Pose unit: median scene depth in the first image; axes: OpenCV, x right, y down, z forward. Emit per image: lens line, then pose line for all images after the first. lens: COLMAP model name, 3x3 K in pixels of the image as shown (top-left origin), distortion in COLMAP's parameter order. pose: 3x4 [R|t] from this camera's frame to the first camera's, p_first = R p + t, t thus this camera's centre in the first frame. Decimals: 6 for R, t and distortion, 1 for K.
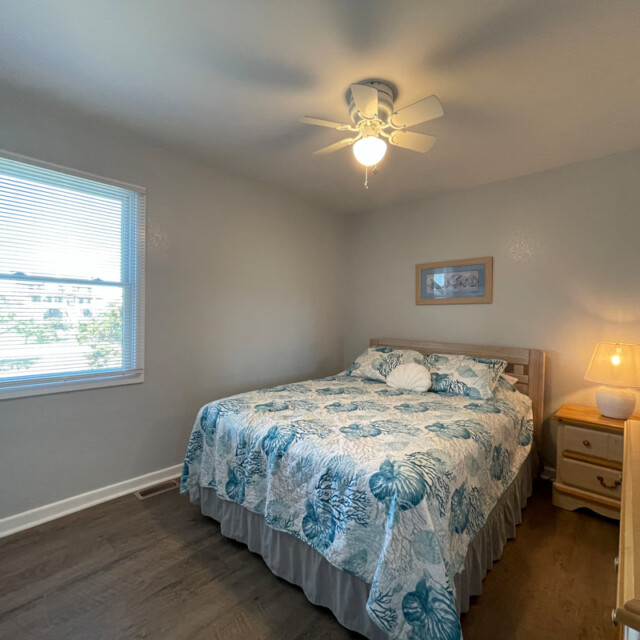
lens RADIAL K [[345.6, 0, 315.2], [0, 345.6, 319.3], [0, 0, 1]] dist [-0.008588, 0.005011]
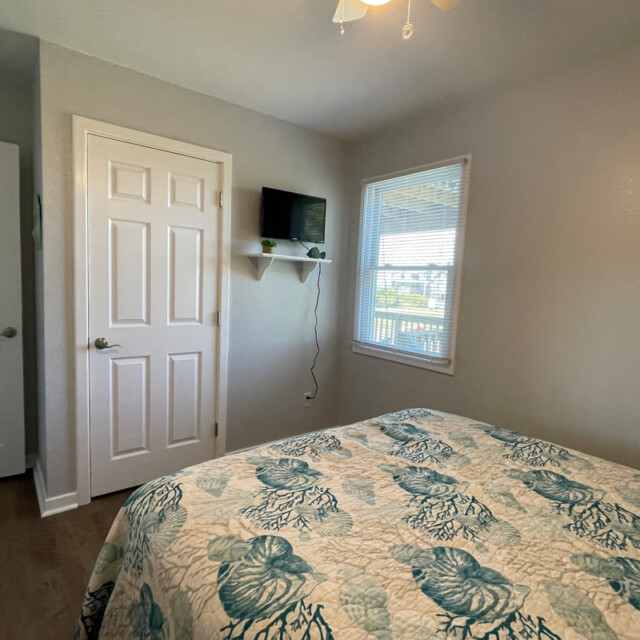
lens RADIAL K [[407.1, 0, 318.4], [0, 407.1, 323.5], [0, 0, 1]] dist [-0.002379, 0.000257]
pose [[-0.144333, 0.072636, -0.986860, 0.770690], [-0.059007, 0.994896, 0.081857, -0.023689], [0.987768, 0.070046, -0.139310, 1.019500]]
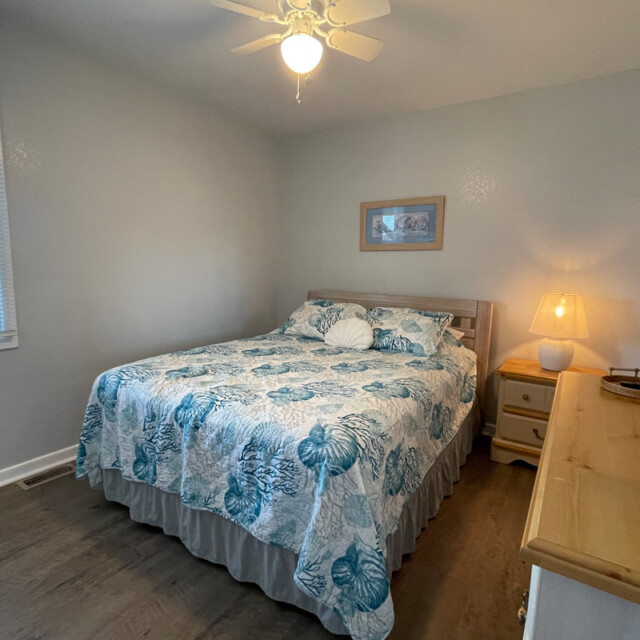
lens RADIAL K [[408.9, 0, 314.2], [0, 408.9, 320.6], [0, 0, 1]] dist [-0.010323, 0.006232]
pose [[0.987250, -0.016914, 0.158277, 0.026242], [-0.003183, 0.992042, 0.125865, 0.005153], [-0.159146, -0.124764, 0.979340, -0.002103]]
